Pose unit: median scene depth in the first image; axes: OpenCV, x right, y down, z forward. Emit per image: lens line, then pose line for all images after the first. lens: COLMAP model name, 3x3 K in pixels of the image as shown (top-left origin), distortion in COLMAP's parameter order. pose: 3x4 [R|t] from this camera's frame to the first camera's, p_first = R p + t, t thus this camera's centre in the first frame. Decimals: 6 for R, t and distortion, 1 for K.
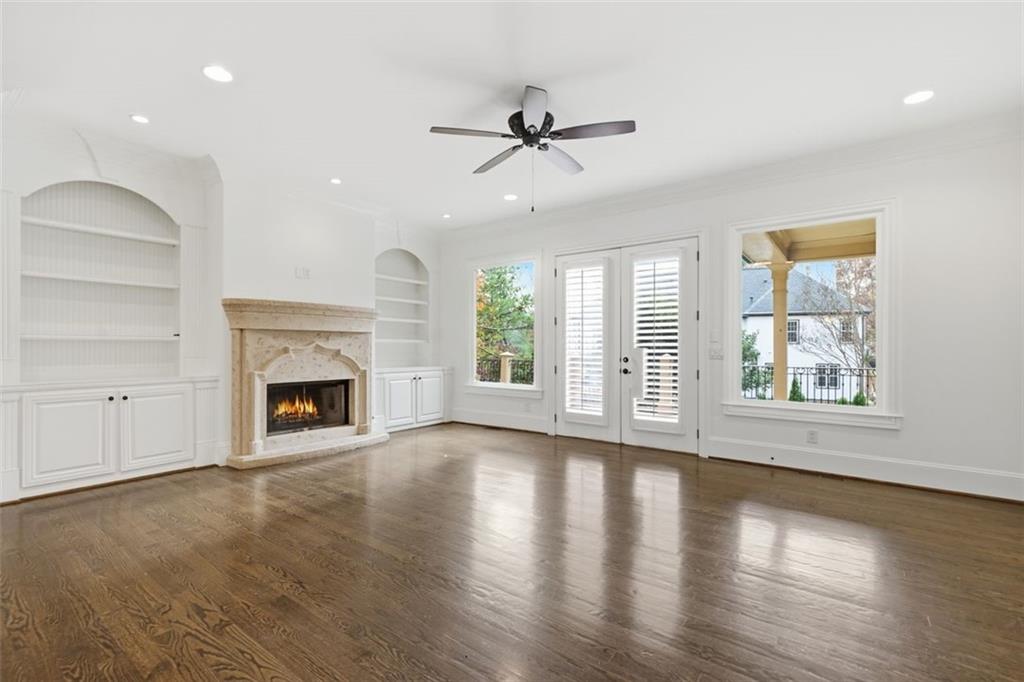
lens RADIAL K [[458.6, 0, 502.7], [0, 458.6, 344.2], [0, 0, 1]] dist [0.002070, 0.000443]
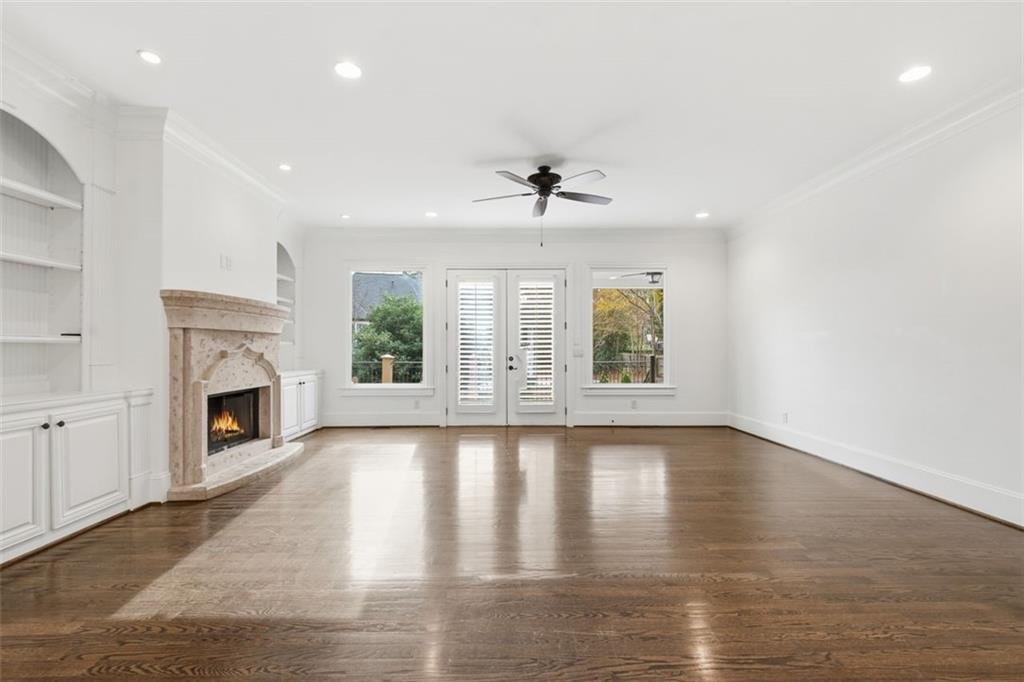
lens RADIAL K [[458.6, 0, 508.1], [0, 458.6, 343.1], [0, 0, 1]] dist [0.002070, 0.000443]
pose [[0.783495, 0.002841, 0.621392, -0.579911], [0.000403, 0.999987, -0.005080, -0.002588], [-0.621398, 0.004231, 0.783483, 0.016161]]
